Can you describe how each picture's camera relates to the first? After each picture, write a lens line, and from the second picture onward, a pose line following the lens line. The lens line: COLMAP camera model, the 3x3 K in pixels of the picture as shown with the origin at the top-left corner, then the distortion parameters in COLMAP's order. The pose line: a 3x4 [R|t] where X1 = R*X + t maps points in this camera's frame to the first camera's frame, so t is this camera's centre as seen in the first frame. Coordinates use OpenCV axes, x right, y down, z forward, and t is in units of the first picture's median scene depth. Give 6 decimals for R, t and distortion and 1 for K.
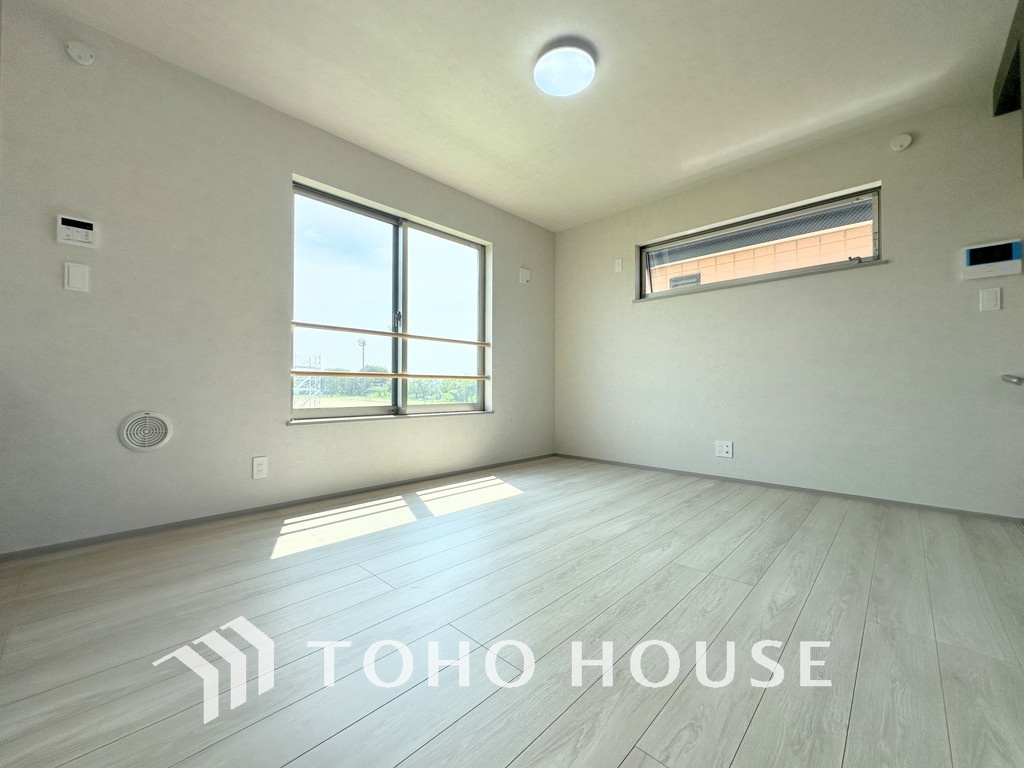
lens RADIAL K [[408.3, 0, 511.4], [0, 408.3, 381.2], [0, 0, 1]] dist [-0.005118, 0.000940]
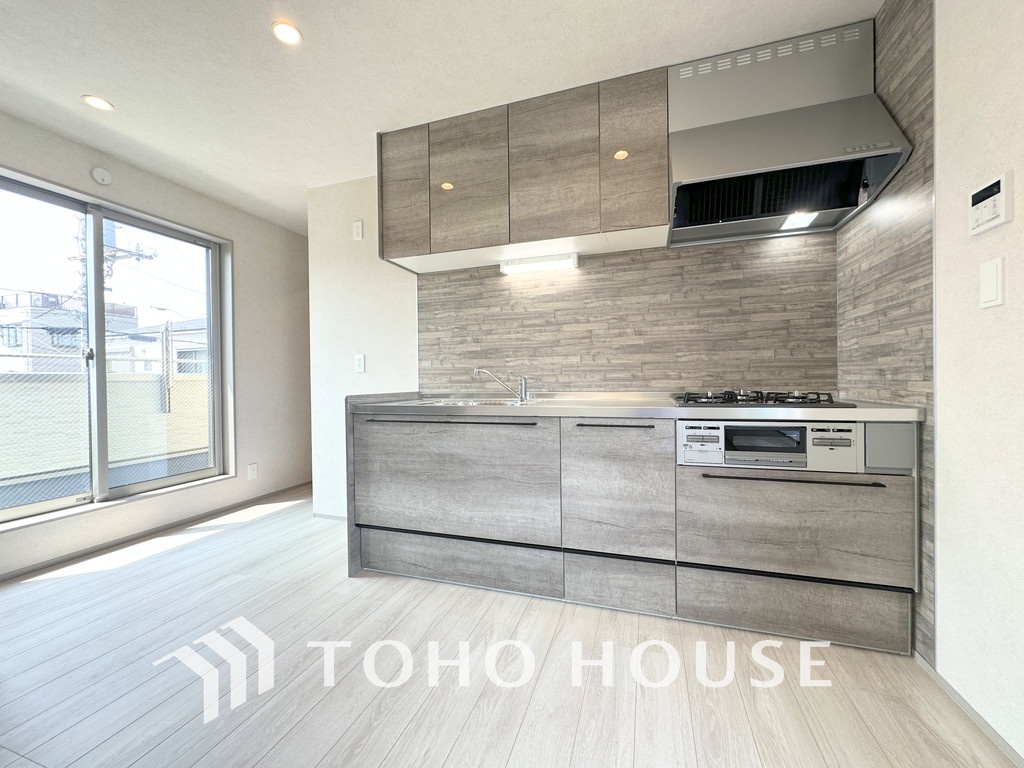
lens RADIAL K [[408.3, 0, 513.3], [0, 408.3, 383.9], [0, 0, 1]] dist [-0.005118, 0.000940]
pose [[-0.902567, 0.012904, -0.430356, -0.187014], [0.017674, 0.999819, -0.007088, -0.114415], [0.430187, -0.014004, -0.902631, 1.175029]]
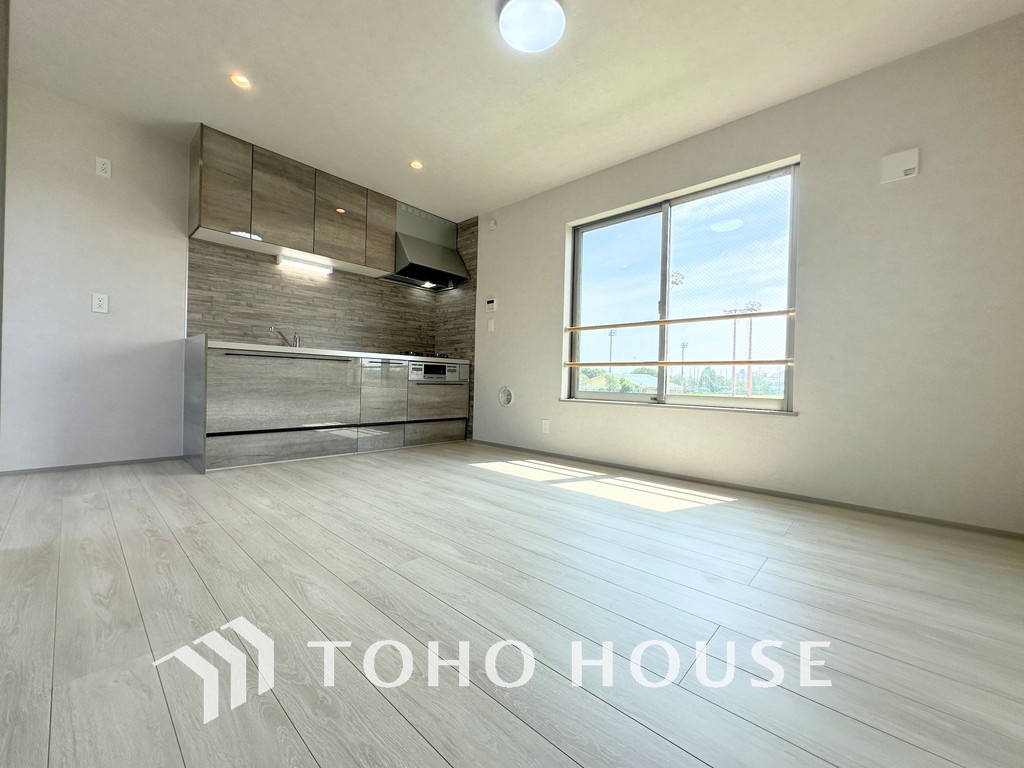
lens RADIAL K [[408.3, 0, 516.3], [0, 408.3, 383.7], [0, 0, 1]] dist [-0.005118, 0.000940]
pose [[0.026602, 0.003161, -0.999641, 1.143099], [-0.009542, 0.999950, 0.002908, 0.056172], [0.999601, 0.009461, 0.026631, 1.037249]]
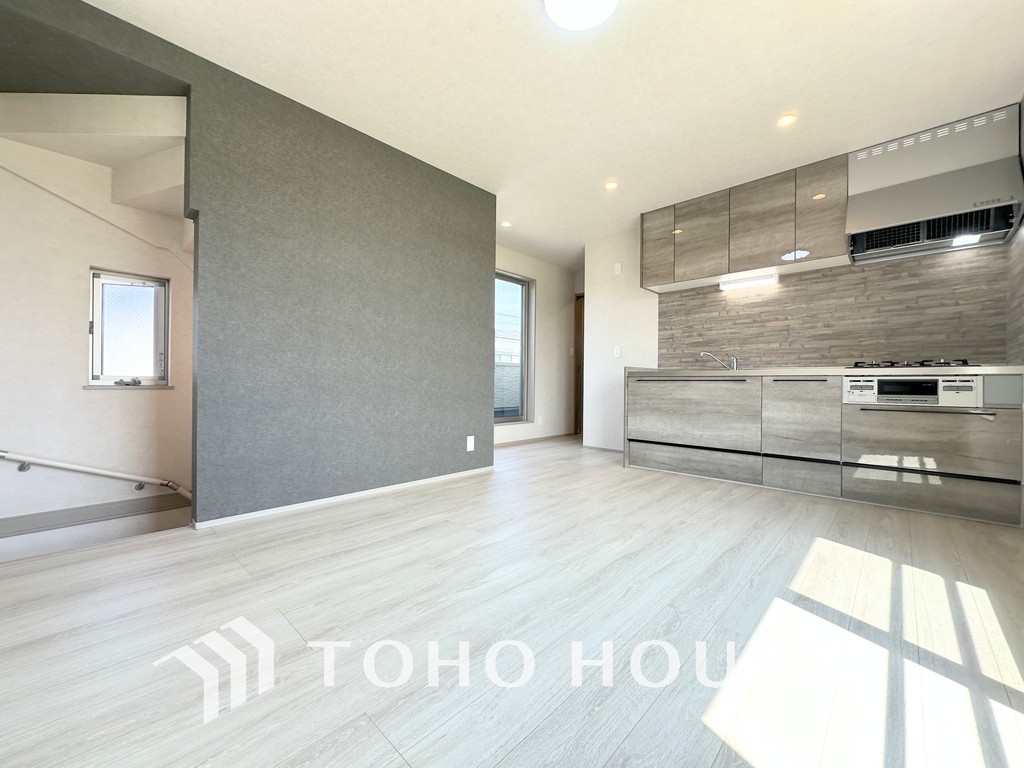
lens RADIAL K [[408.3, 0, 510.8], [0, 408.3, 383.8], [0, 0, 1]] dist [-0.005118, 0.000940]
pose [[-0.999928, -0.011870, 0.001894, 0.280984], [-0.011896, 0.999826, -0.014341, 0.015978], [-0.001724, -0.014362, -0.999895, 1.949603]]
